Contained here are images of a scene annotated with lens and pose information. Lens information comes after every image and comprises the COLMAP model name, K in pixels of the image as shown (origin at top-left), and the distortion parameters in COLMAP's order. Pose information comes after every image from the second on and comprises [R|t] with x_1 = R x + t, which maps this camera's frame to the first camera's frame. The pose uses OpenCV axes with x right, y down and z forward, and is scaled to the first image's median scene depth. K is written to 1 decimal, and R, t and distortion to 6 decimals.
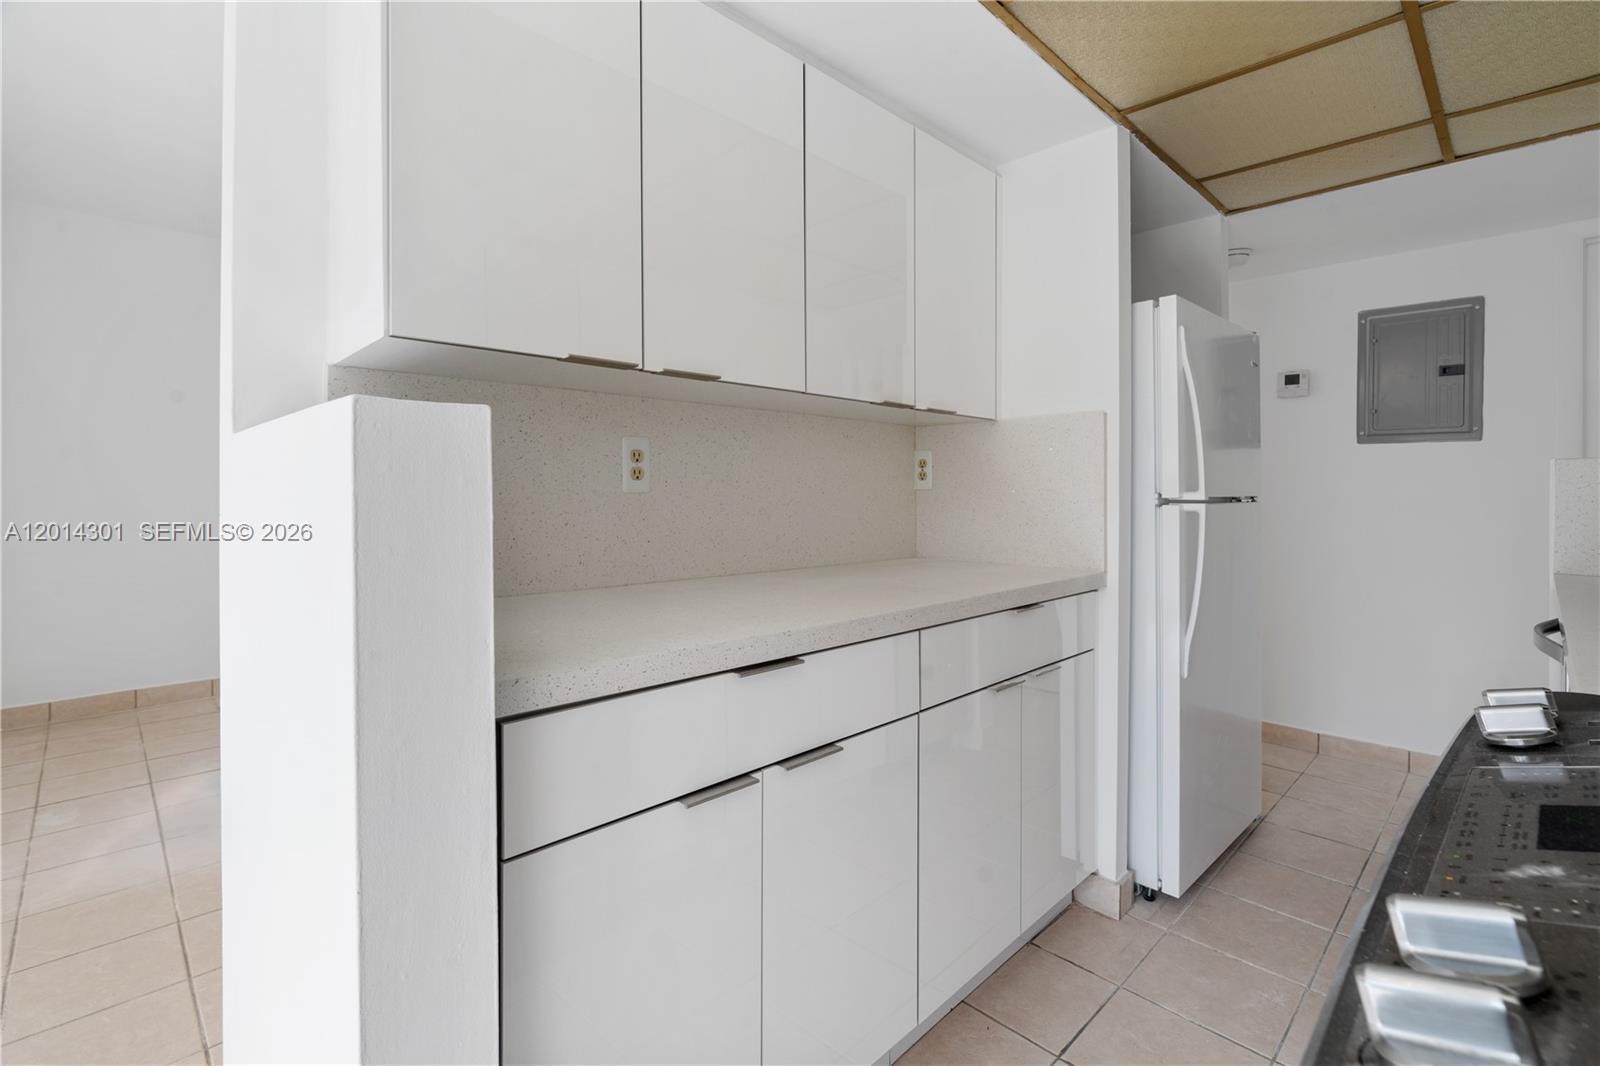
lens RADIAL K [[739.9, 0, 796.6], [0, 739.9, 487.4], [0, 0, 1]] dist [-0.003530, -0.000535]
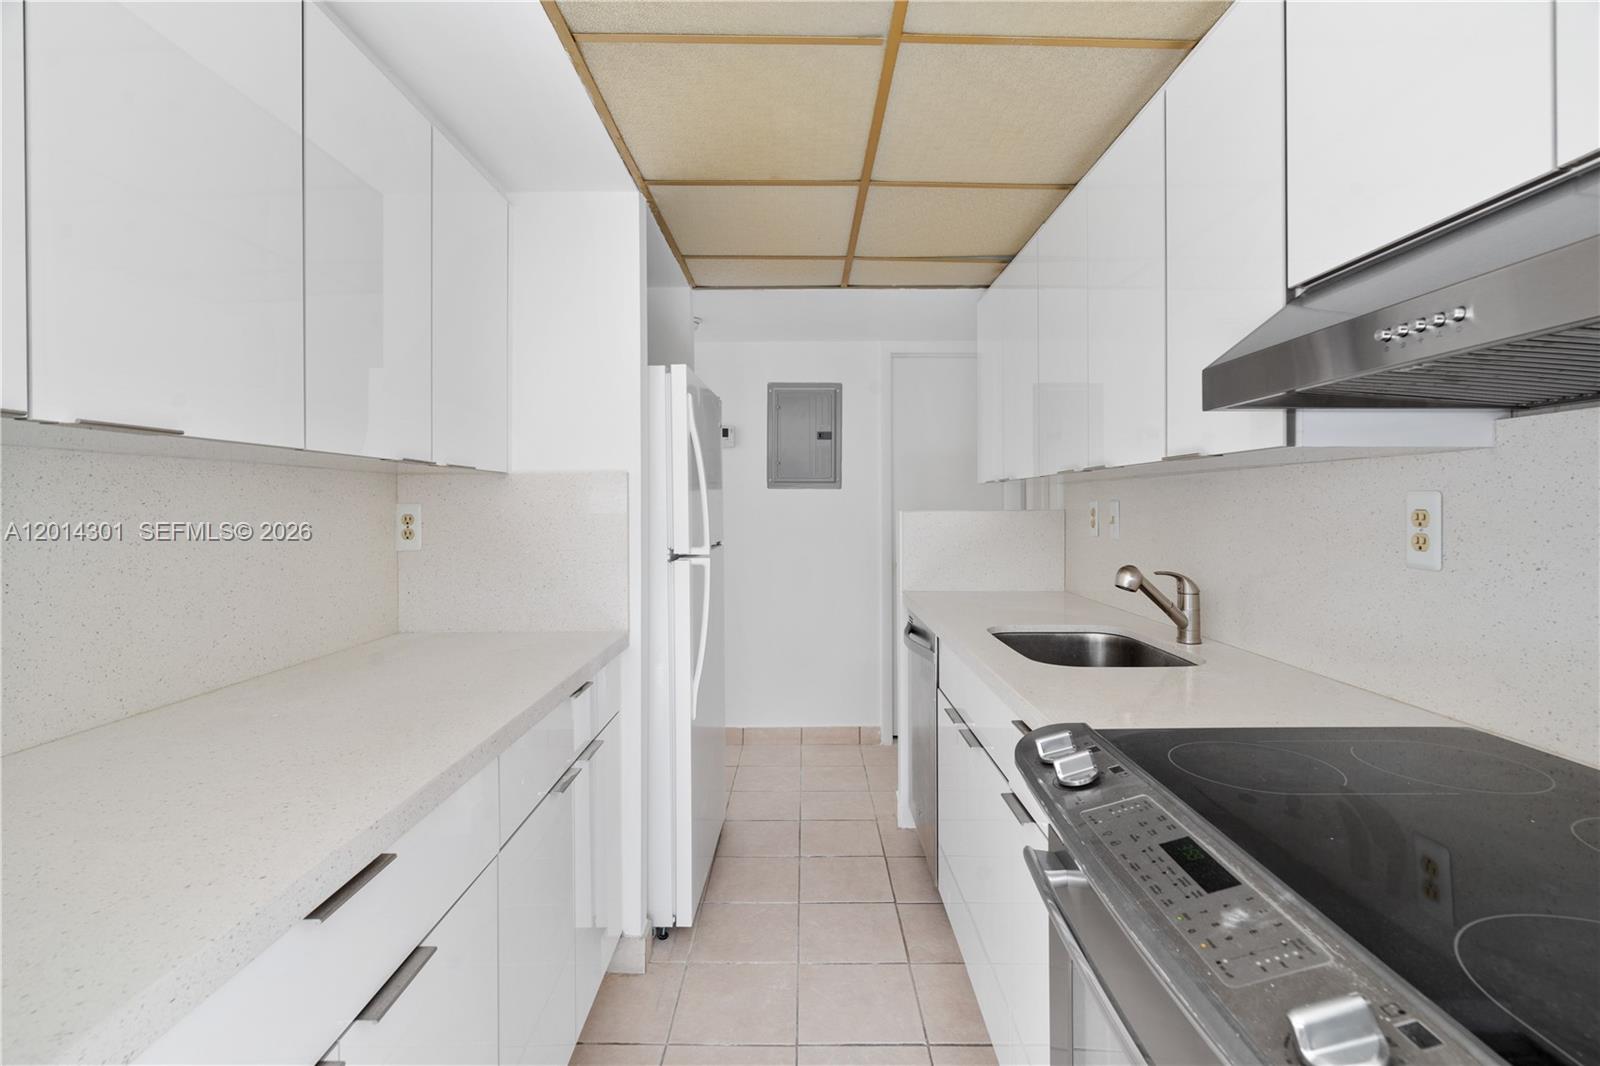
lens RADIAL K [[738.2, 0, 802.9], [0, 738.2, 491.2], [0, 0, 1]] dist [-0.007174, -0.000057]
pose [[0.700589, 0.001900, 0.713562, -0.131790], [0.005656, 0.999950, -0.008216, -0.065854], [-0.713543, 0.009791, 0.700544, 0.126052]]
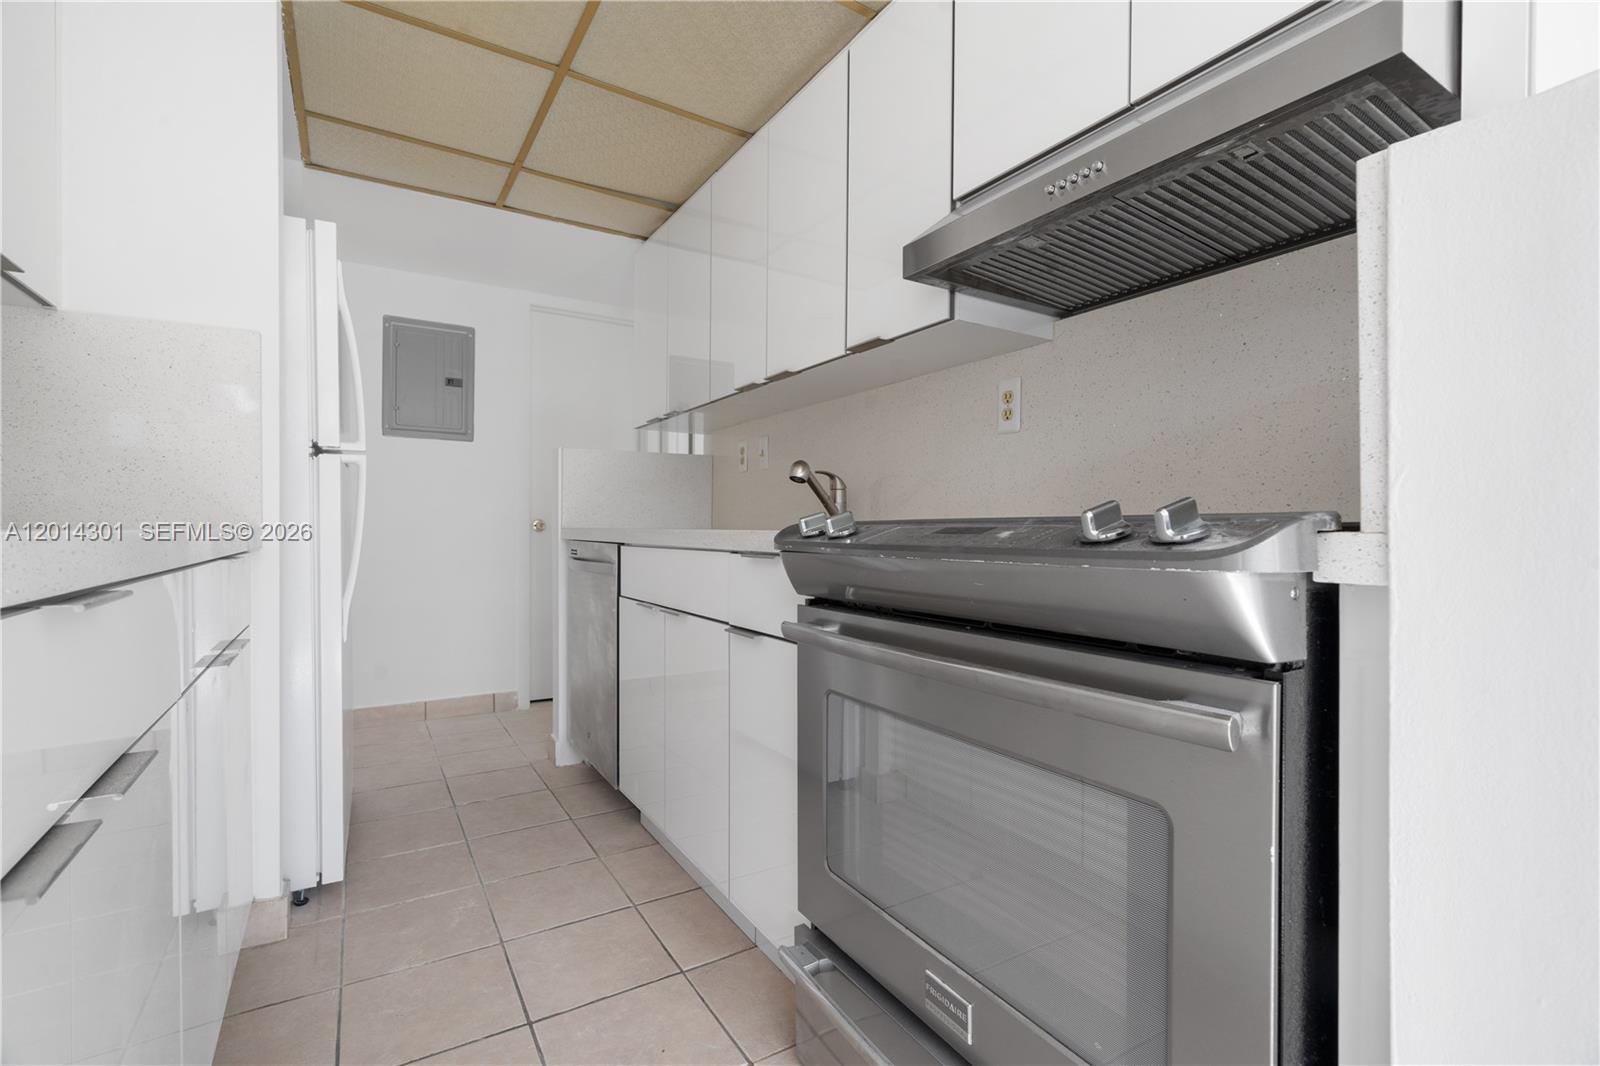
lens RADIAL K [[727.4, 0, 800.0], [0, 727.4, 533.0], [0, 0, 1]] dist [-0.004717, -0.000207]
pose [[0.217828, -0.009740, 0.975939, -0.235966], [-0.001725, 0.999945, 0.010364, 0.109385], [-0.975986, -0.003941, 0.217799, 0.241315]]
